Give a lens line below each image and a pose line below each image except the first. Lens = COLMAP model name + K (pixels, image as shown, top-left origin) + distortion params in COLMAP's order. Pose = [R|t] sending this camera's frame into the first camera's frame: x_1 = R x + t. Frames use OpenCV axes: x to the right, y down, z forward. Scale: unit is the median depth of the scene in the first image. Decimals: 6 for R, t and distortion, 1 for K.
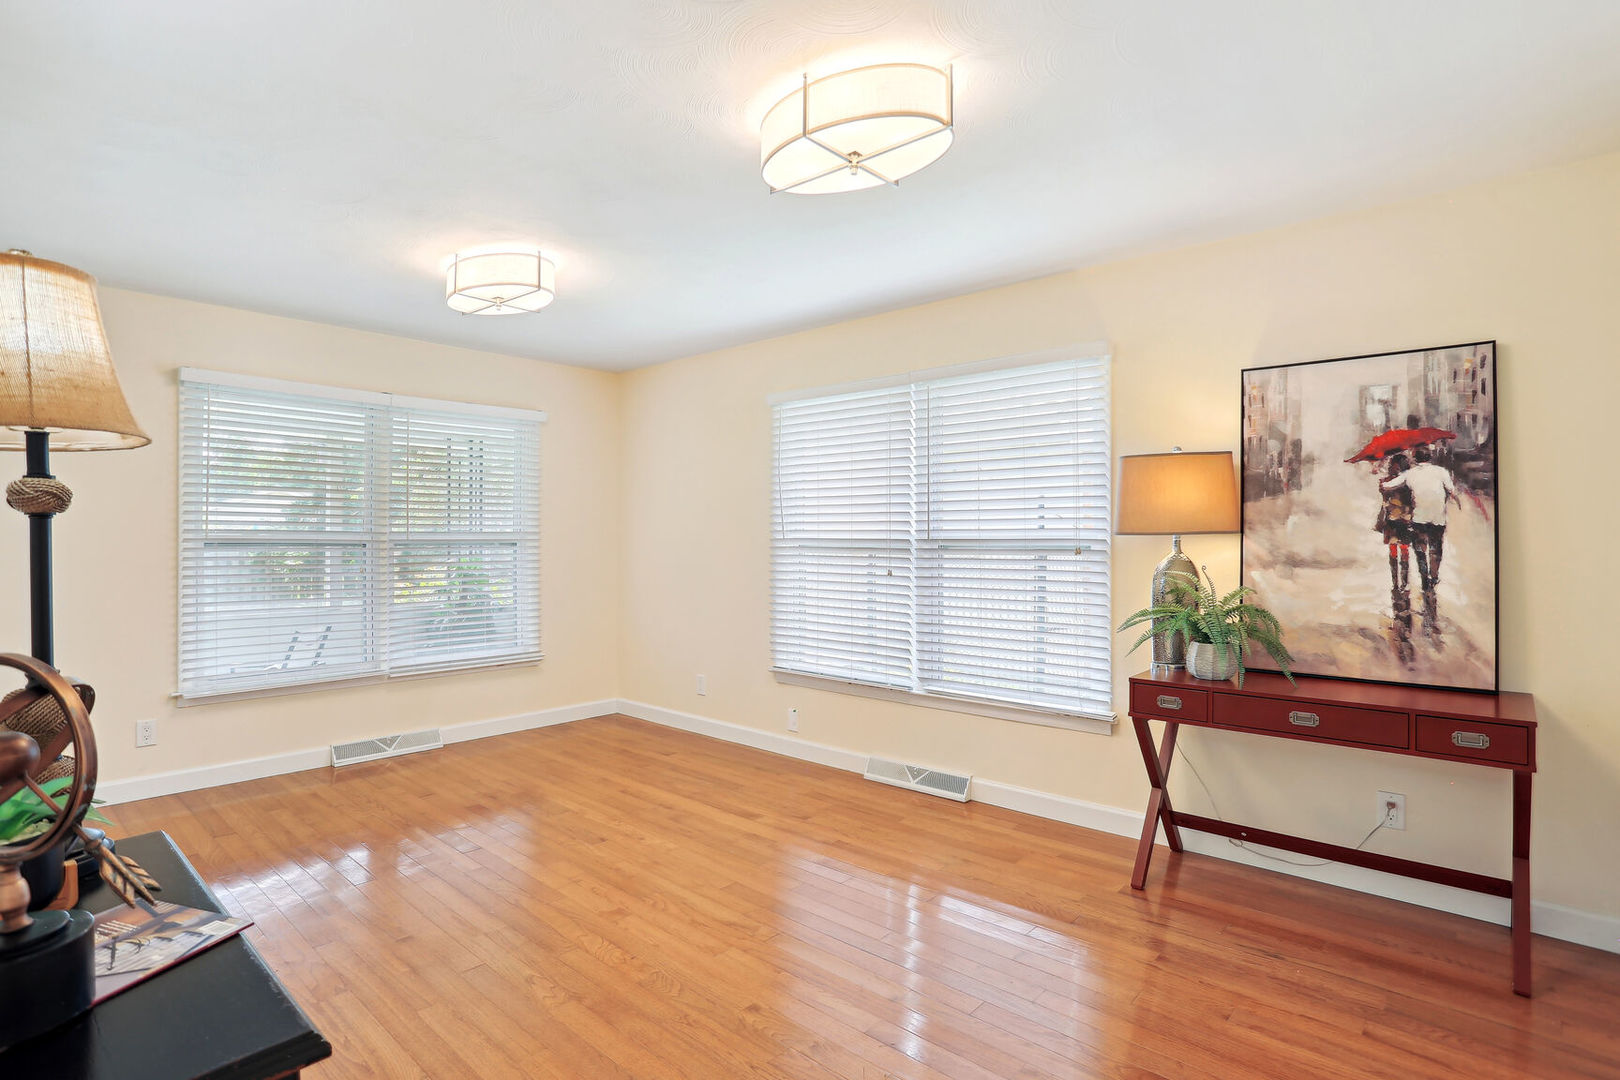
lens RADIAL K [[819.8, 0, 802.6], [0, 819.8, 513.1], [0, 0, 1]] dist [-0.073757, 0.044989]
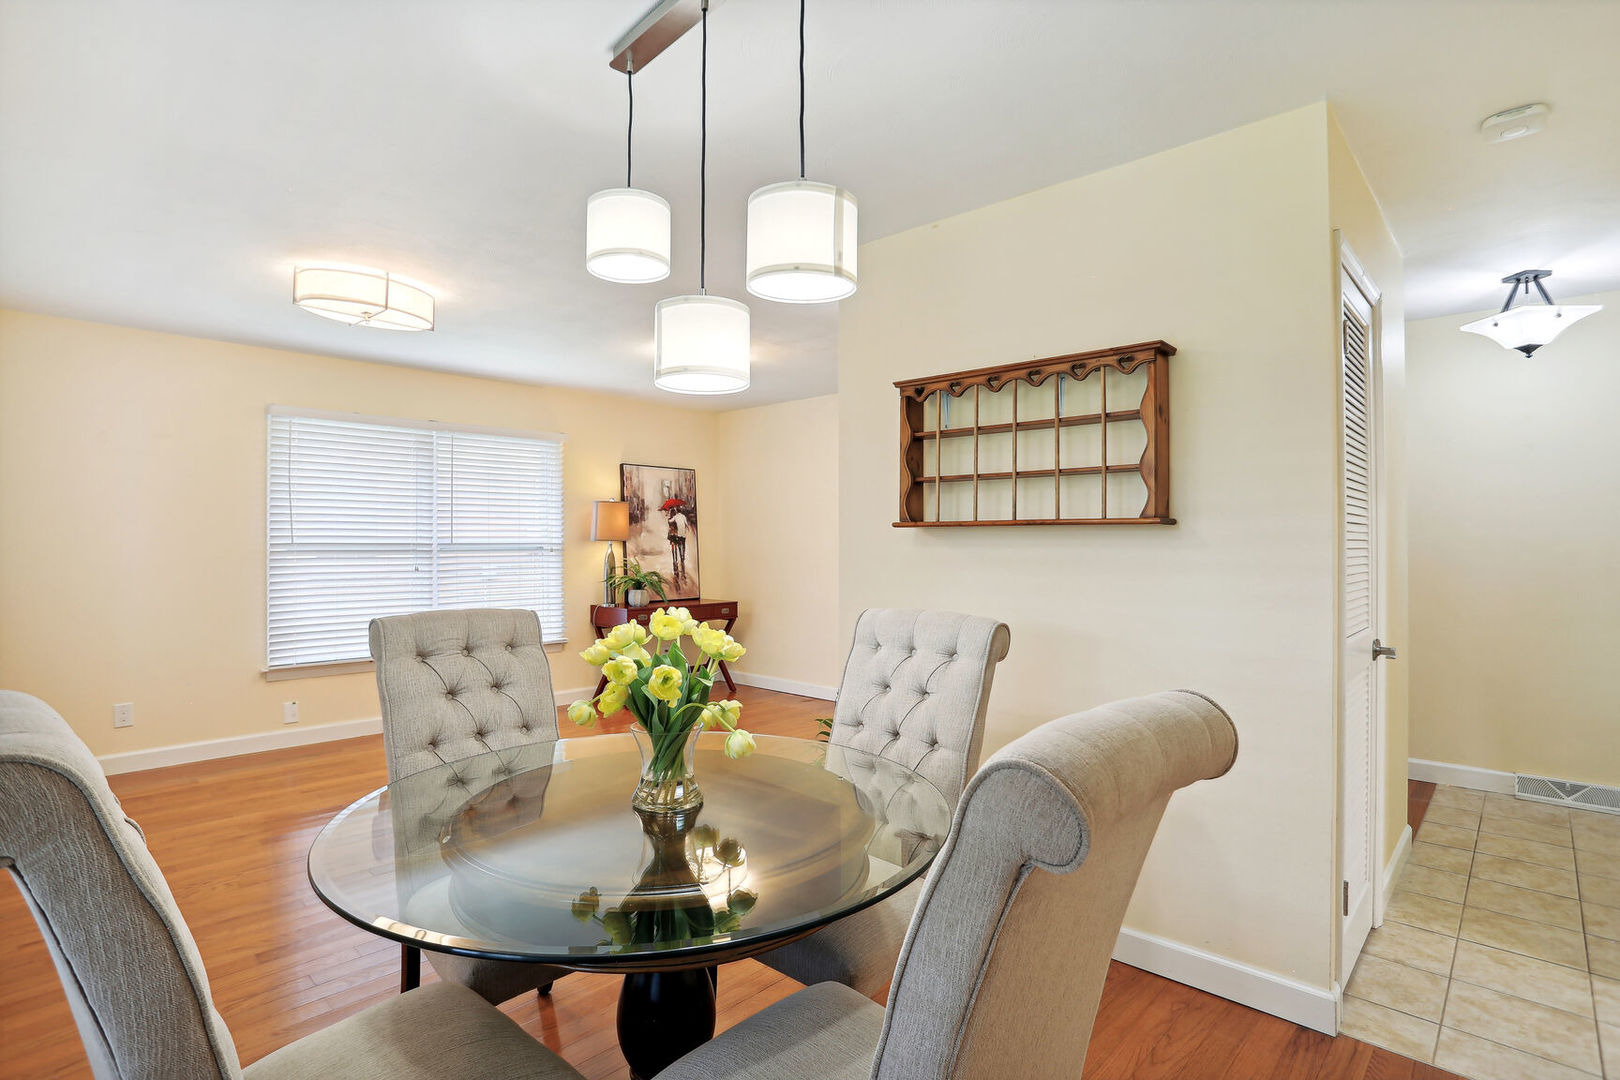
lens RADIAL K [[804.9, 0, 807.4], [0, 804.9, 533.8], [0, 0, 1]] dist [-0.072296, 0.024565]
pose [[0.009261, 0.009095, 0.999916, -1.748344], [-0.030569, 0.999494, -0.008808, 0.013507], [-0.999490, -0.030485, 0.009535, 0.545318]]
